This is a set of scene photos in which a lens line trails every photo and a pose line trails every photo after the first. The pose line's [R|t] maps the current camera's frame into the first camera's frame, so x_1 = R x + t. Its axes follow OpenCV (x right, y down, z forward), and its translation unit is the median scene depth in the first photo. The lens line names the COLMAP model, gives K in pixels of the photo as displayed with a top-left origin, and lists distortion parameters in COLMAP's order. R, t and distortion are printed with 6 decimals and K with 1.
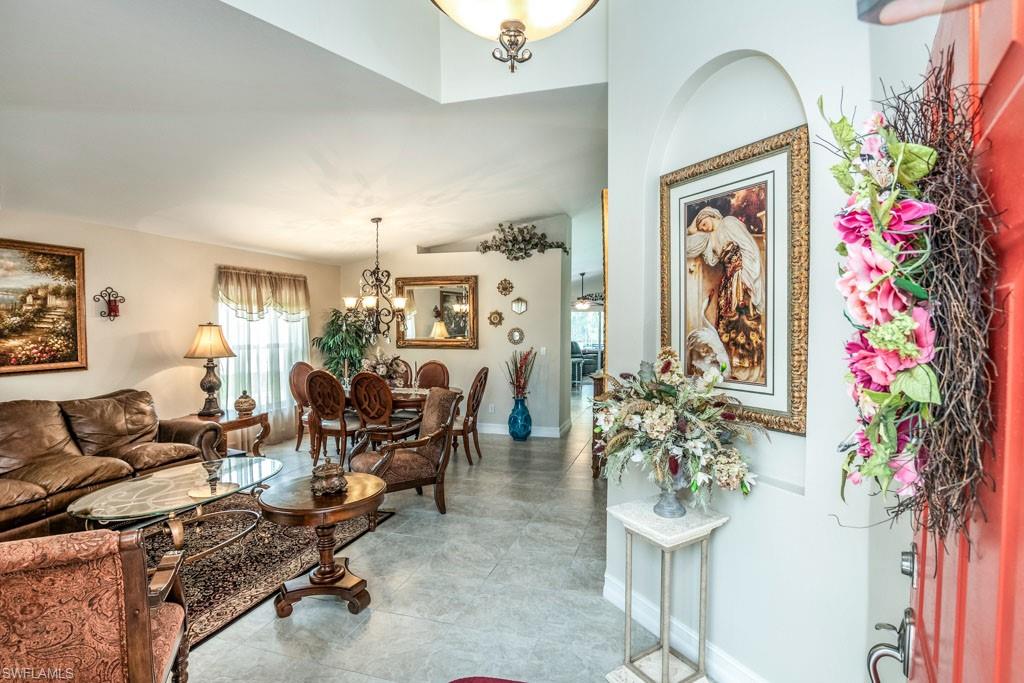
lens RADIAL K [[496.5, 0, 513.1], [0, 496.5, 340.0], [0, 0, 1]] dist [-0.001881, -0.000054]
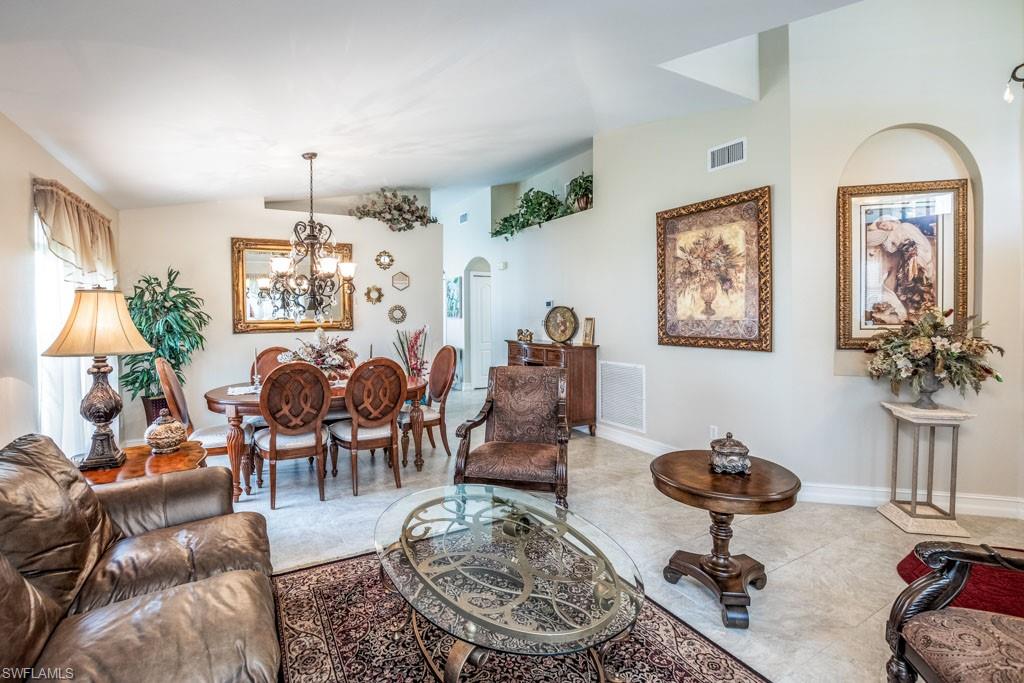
lens RADIAL K [[469.6, 0, 483.4], [0, 469.6, 327.8], [0, 0, 1]] dist [-0.034479, 0.006374]
pose [[0.707989, -0.030381, 0.705569, -1.552445], [0.030040, 0.999466, 0.012892, 0.032649], [-0.705584, 0.012068, 0.708524, 0.884021]]
